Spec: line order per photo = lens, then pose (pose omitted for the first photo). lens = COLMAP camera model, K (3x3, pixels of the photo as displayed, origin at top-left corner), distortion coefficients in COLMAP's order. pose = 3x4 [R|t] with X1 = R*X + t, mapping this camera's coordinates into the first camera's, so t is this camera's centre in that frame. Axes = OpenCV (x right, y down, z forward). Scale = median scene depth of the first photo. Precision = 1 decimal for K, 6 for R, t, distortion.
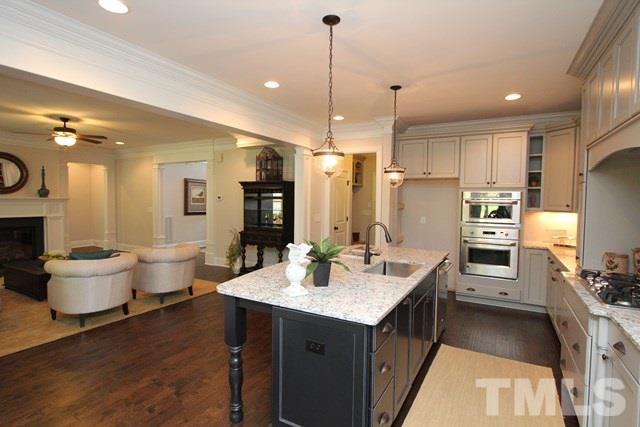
lens RADIAL K [[326.2, 0, 321.5], [0, 326.2, 212.7], [0, 0, 1]] dist [-0.021011, 0.001784]
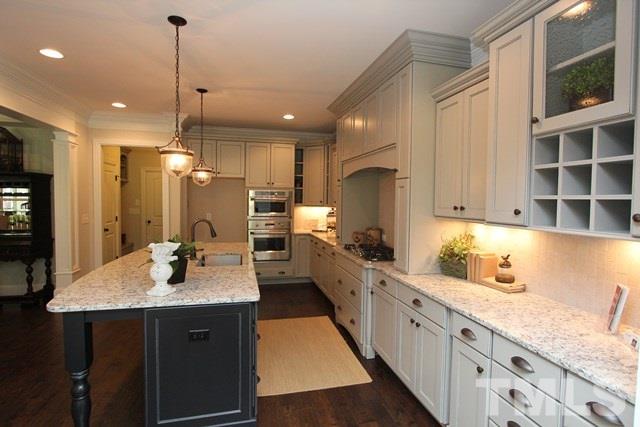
lens RADIAL K [[326.2, 0, 324.4], [0, 326.2, 211.1], [0, 0, 1]] dist [-0.021011, 0.001784]
pose [[0.723500, -0.028544, 0.689734, -0.220818], [0.025358, 0.999569, 0.014767, -0.001233], [-0.689859, 0.006807, 0.723912, -0.028587]]
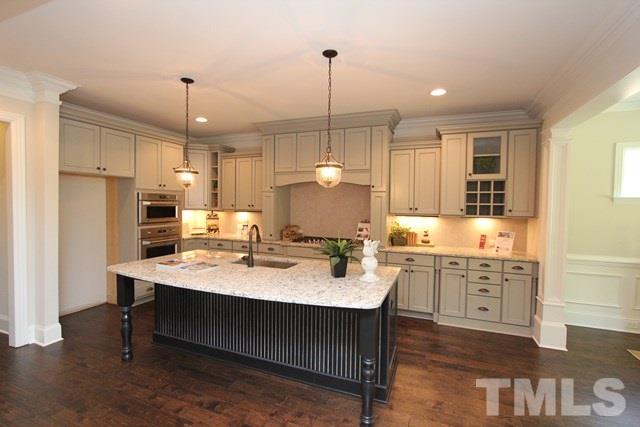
lens RADIAL K [[295.2, 0, 324.6], [0, 295.2, 212.6], [0, 0, 1]] dist [0.001390, 0.000229]
pose [[-0.135194, -0.043549, 0.989862, -0.674394], [0.027809, 0.998473, 0.047726, -0.040886], [-0.990429, 0.033979, -0.133776, 0.742513]]
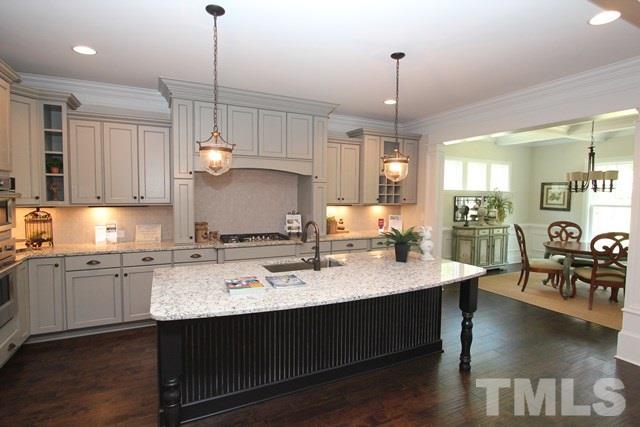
lens RADIAL K [[326.2, 0, 320.6], [0, 326.2, 213.3], [0, 0, 1]] dist [-0.021011, 0.001784]
pose [[-0.820743, -0.053108, 0.568824, -0.302786], [0.004224, 0.995078, 0.099001, -0.067243], [-0.571282, 0.083657, -0.816479, 1.421252]]
